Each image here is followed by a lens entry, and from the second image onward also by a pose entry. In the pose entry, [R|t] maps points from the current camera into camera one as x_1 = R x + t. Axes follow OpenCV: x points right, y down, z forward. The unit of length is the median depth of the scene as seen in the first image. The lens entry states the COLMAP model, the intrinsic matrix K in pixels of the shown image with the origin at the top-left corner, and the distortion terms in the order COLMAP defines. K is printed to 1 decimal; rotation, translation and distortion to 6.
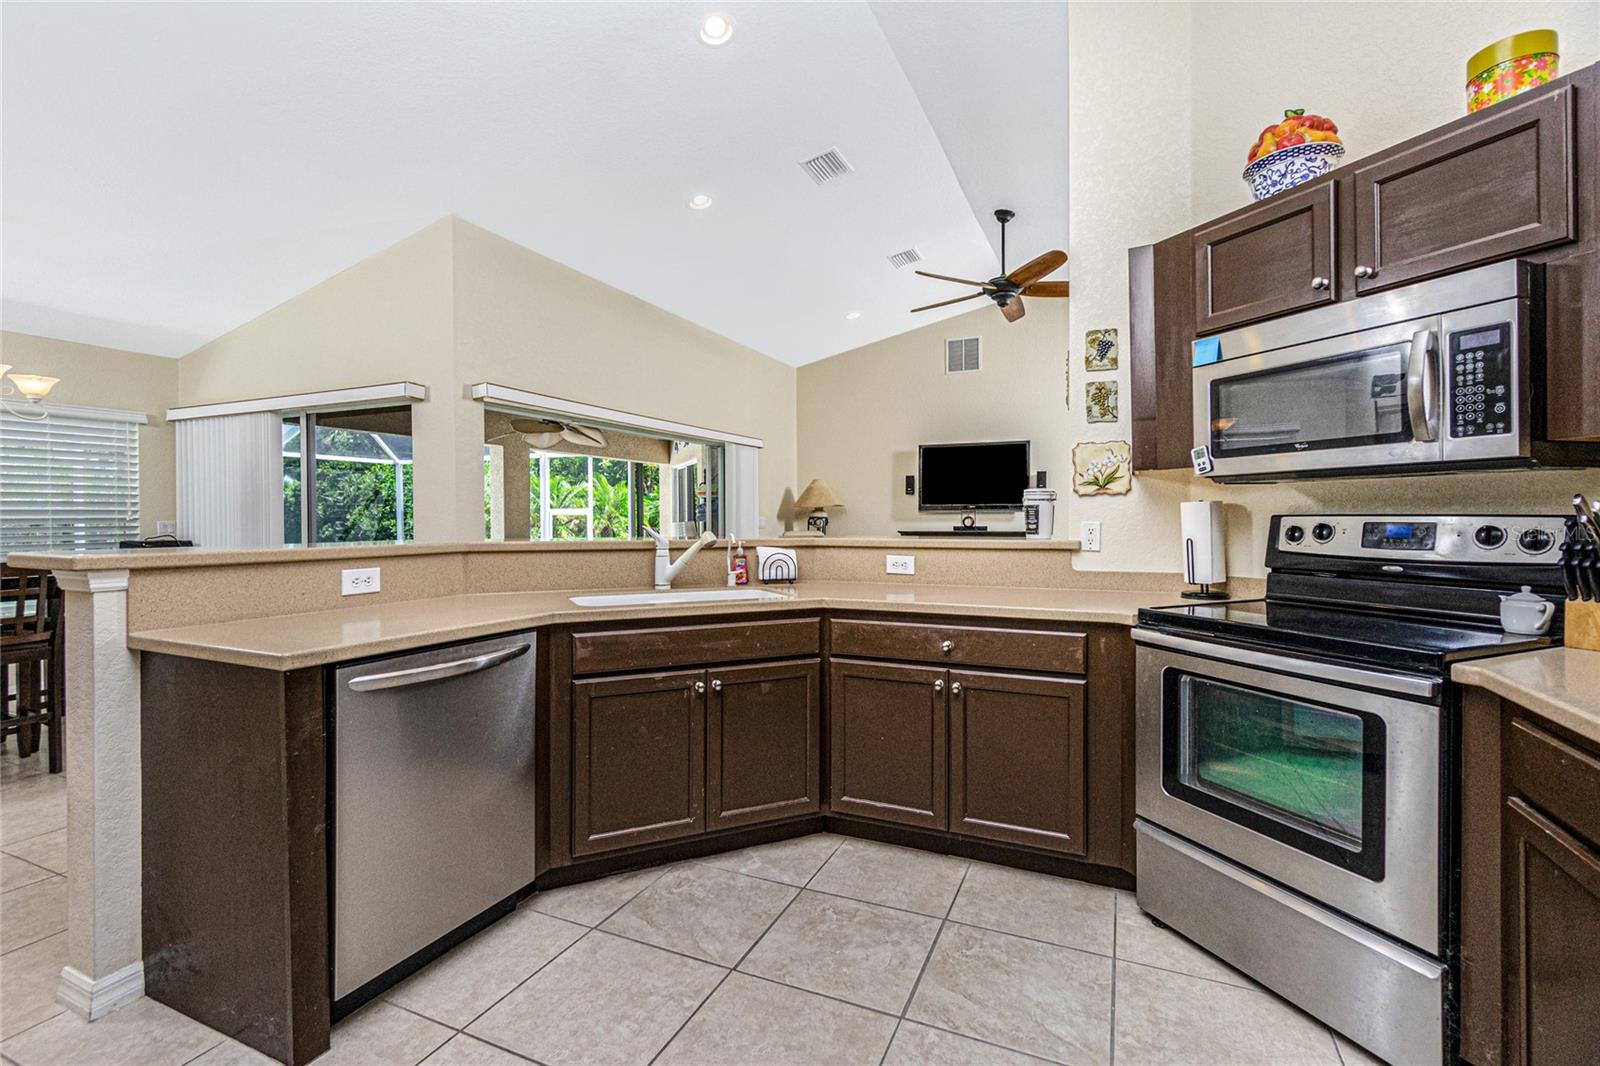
lens RADIAL K [[723.2, 0, 790.3], [0, 723.2, 521.1], [0, 0, 1]] dist [0.015980, 0.000290]
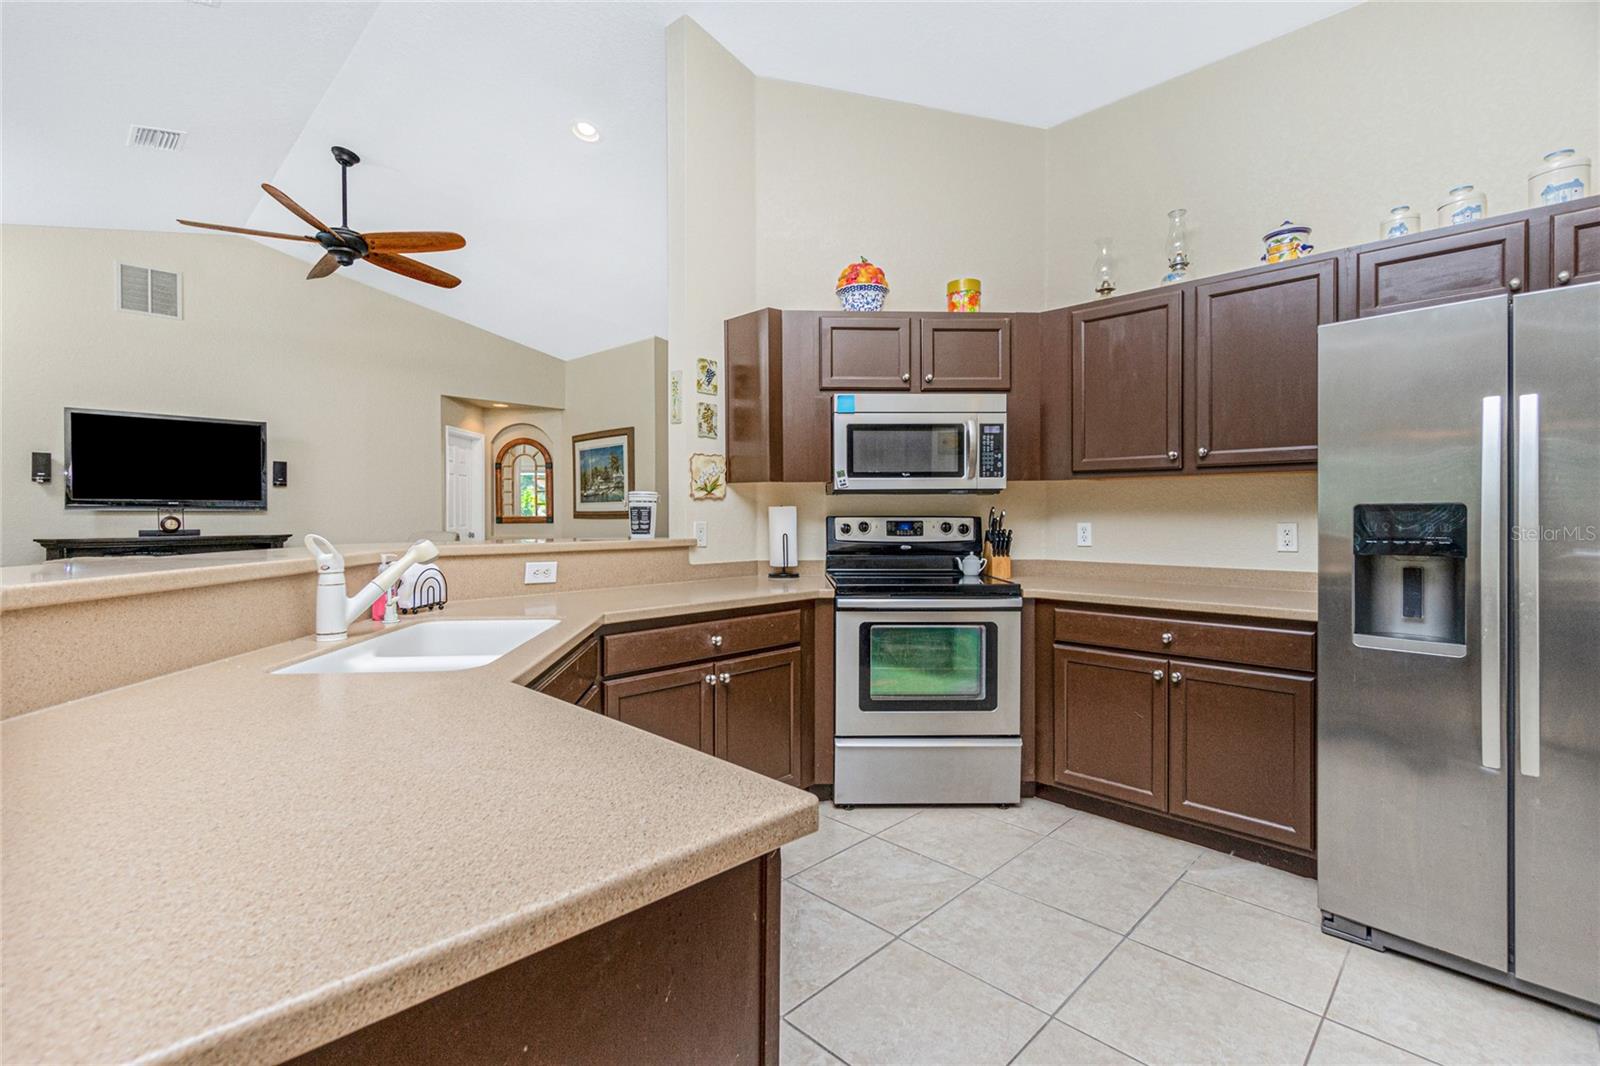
lens RADIAL K [[723.2, 0, 790.3], [0, 723.2, 521.1], [0, 0, 1]] dist [0.015980, 0.000290]
pose [[0.358453, -0.005598, 0.933531, -0.629564], [0.005396, 0.999978, 0.003924, -0.004031], [-0.933532, 0.003631, 0.358475, 0.453948]]
